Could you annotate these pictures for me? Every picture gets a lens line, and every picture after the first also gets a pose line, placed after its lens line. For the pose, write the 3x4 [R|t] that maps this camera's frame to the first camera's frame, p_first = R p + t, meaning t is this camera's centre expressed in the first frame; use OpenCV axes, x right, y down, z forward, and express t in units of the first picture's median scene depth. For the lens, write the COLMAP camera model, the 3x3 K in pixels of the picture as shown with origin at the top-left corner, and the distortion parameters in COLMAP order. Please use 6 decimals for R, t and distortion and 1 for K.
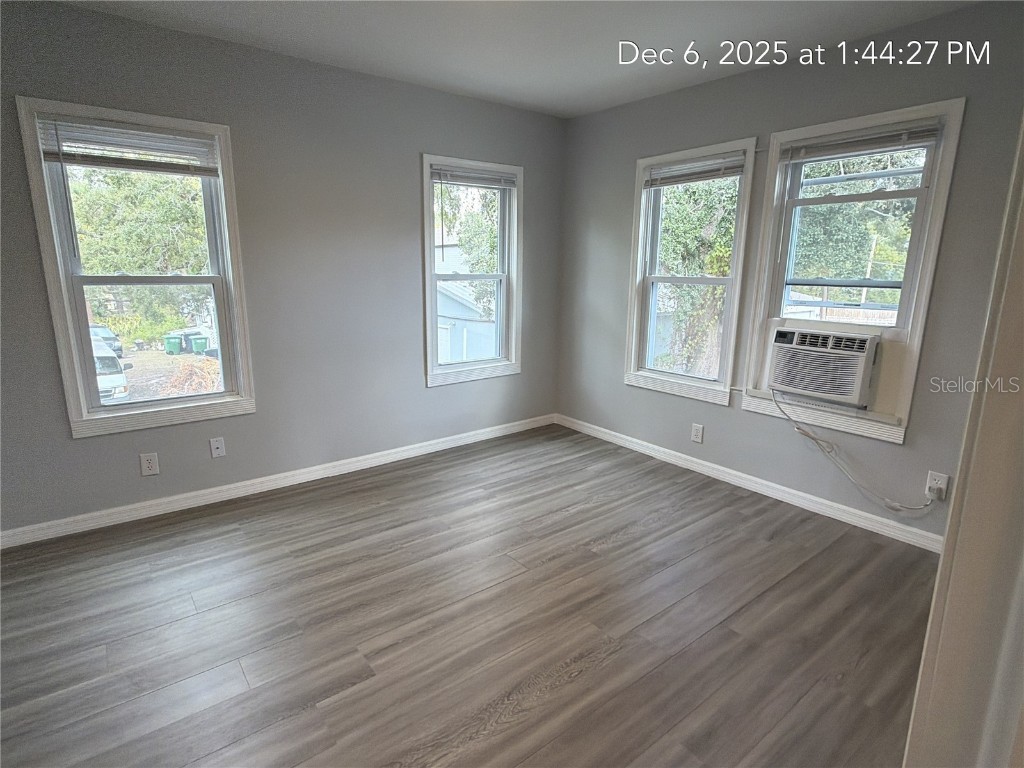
lens RADIAL K [[543.1, 0, 512.0], [0, 543.1, 384.0], [0, 0, 1]] dist [0.002163, 0.001182]
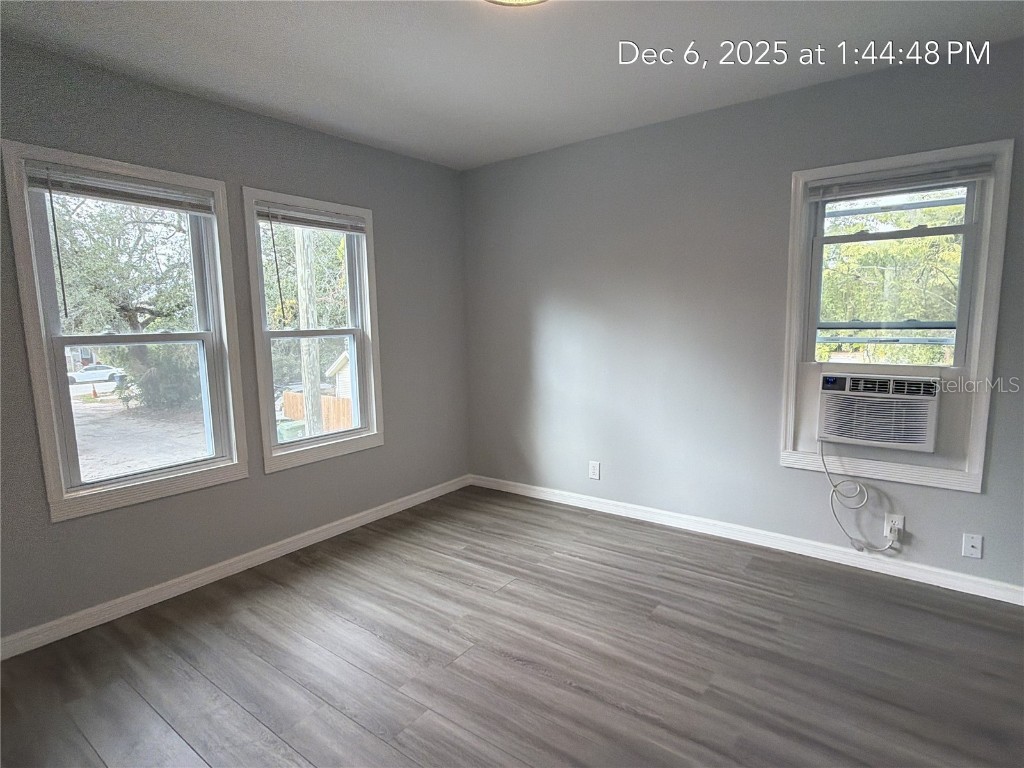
lens RADIAL K [[543.1, 0, 512.0], [0, 543.1, 384.0], [0, 0, 1]] dist [0.002163, 0.001182]
pose [[0.951079, -0.053127, 0.304345, -0.310190], [0.077818, 0.994537, -0.069574, -0.065819], [-0.298986, 0.089854, 0.950018, 0.297401]]
